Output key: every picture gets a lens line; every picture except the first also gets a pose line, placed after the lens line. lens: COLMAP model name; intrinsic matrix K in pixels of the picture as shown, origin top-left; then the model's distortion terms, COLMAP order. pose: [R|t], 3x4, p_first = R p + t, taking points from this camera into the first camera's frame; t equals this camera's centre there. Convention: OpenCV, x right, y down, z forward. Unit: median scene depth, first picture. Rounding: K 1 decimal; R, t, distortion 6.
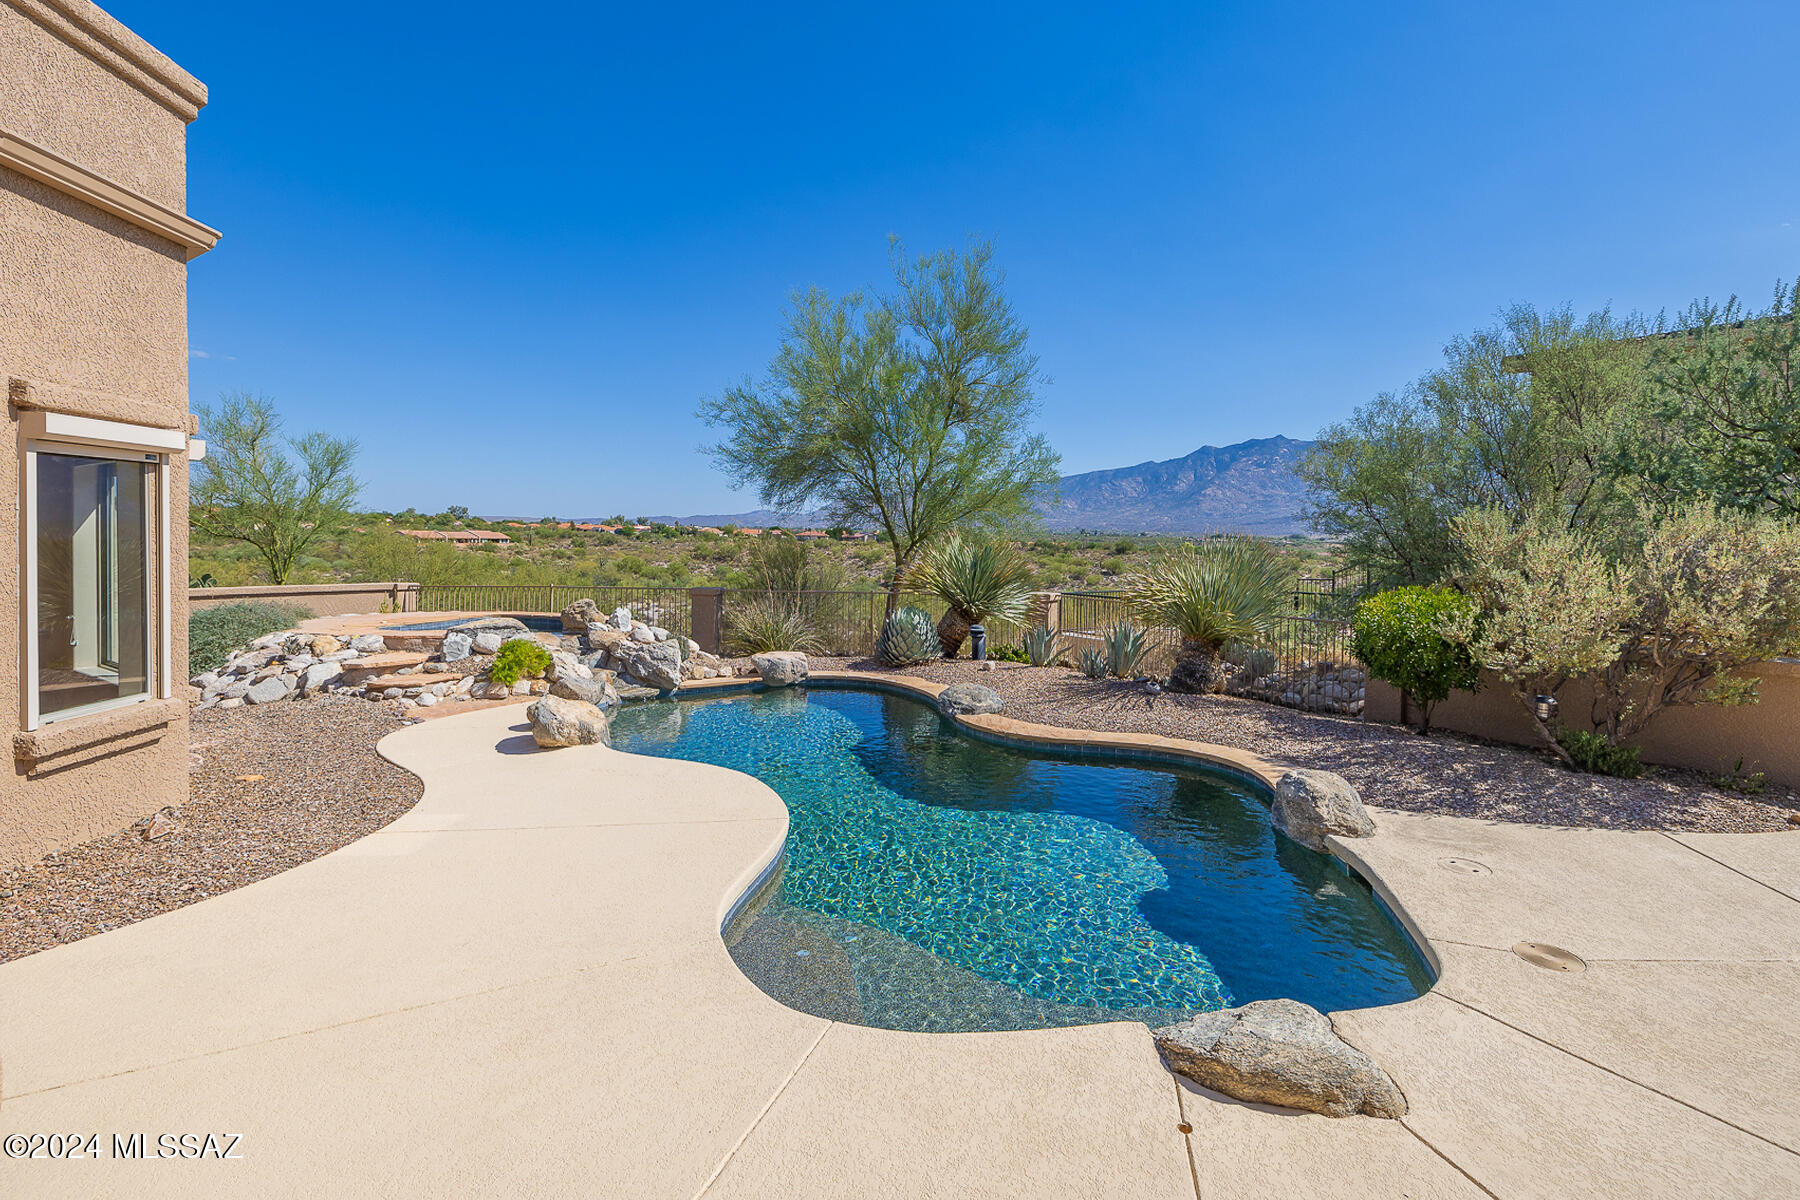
lens RADIAL K [[745.5, 0, 1038.9], [0, 745.5, 539.5], [0, 0, 1]] dist [-0.001006, 0.000480]
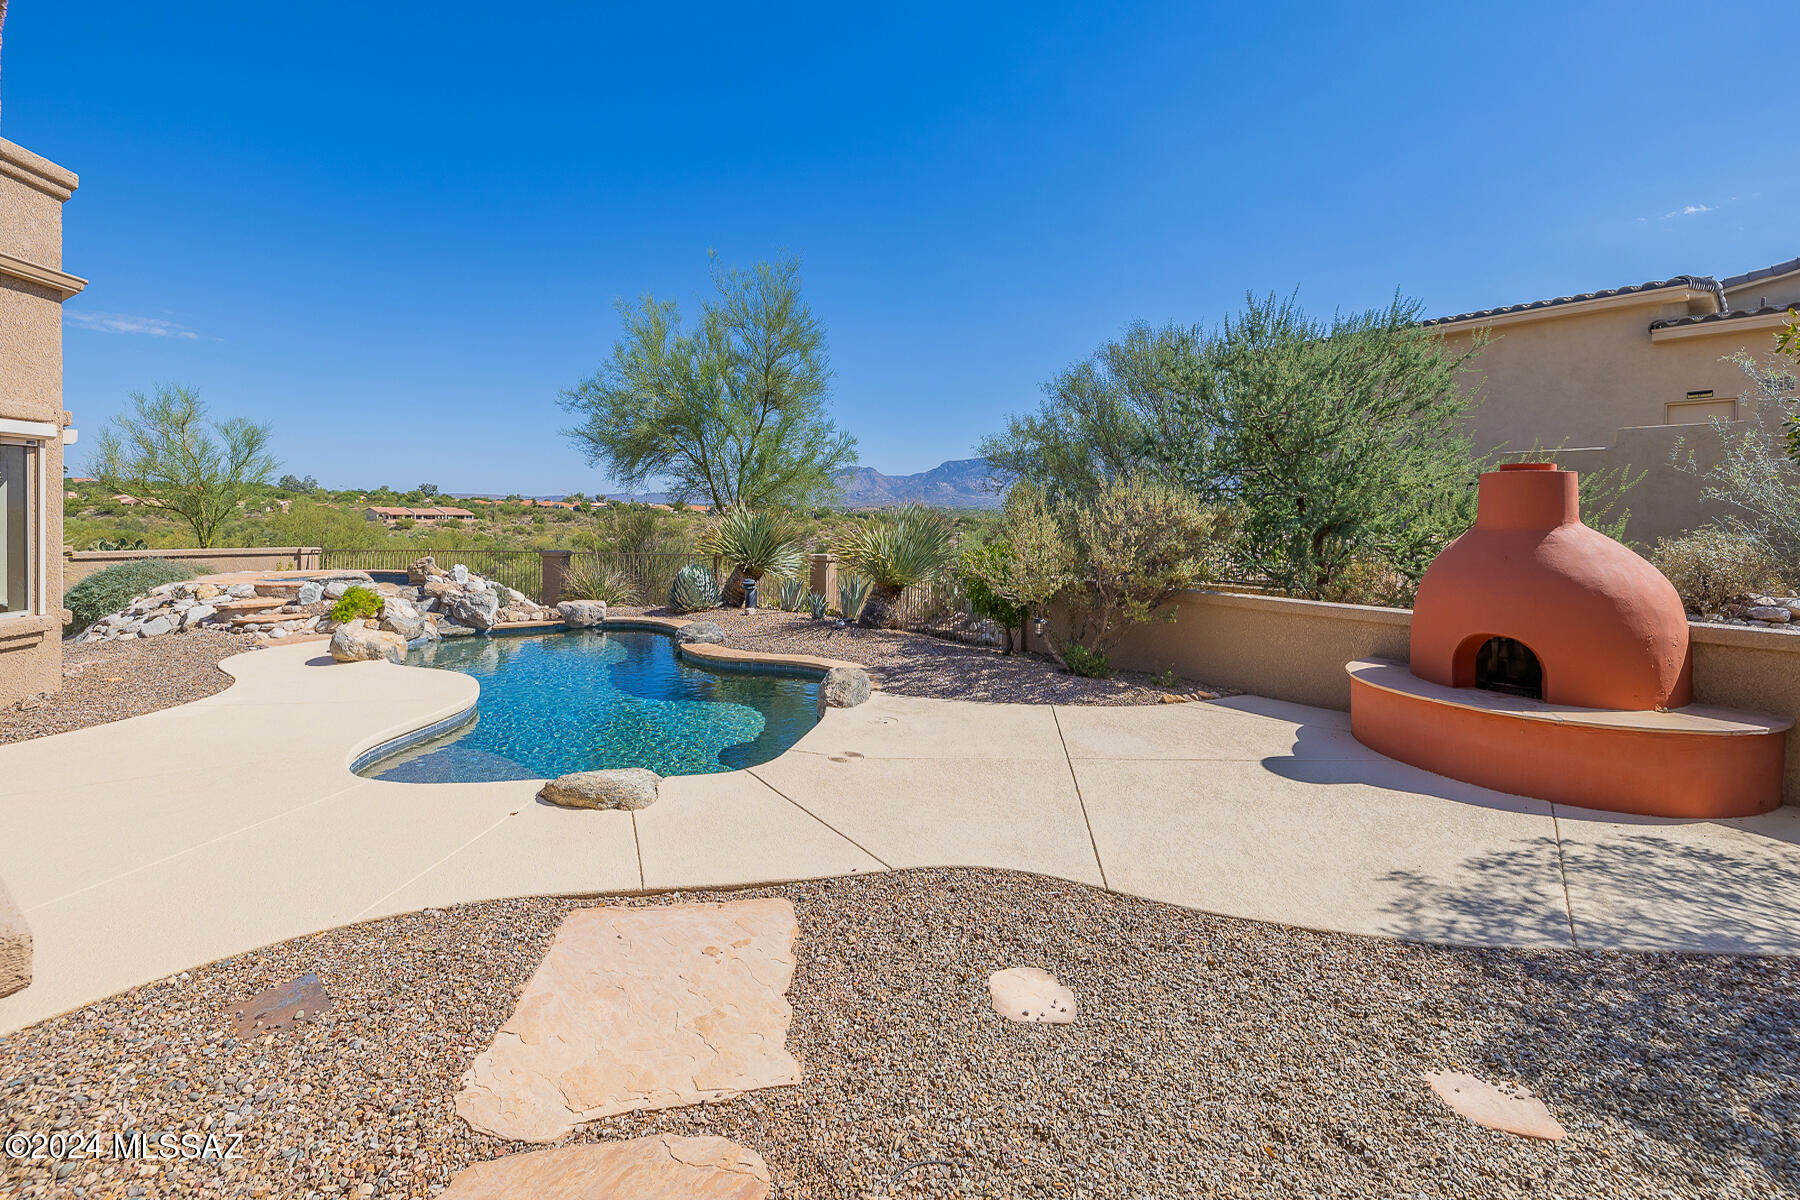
lens RADIAL K [[730.9, 0, 981.1], [0, 730.9, 512.2], [0, 0, 1]] dist [0.002262, -0.000173]
pose [[0.999866, 0.000915, -0.016372, 0.344511], [-0.001019, 0.999979, -0.006368, 0.015408], [0.016366, 0.006384, 0.999846, -0.195527]]
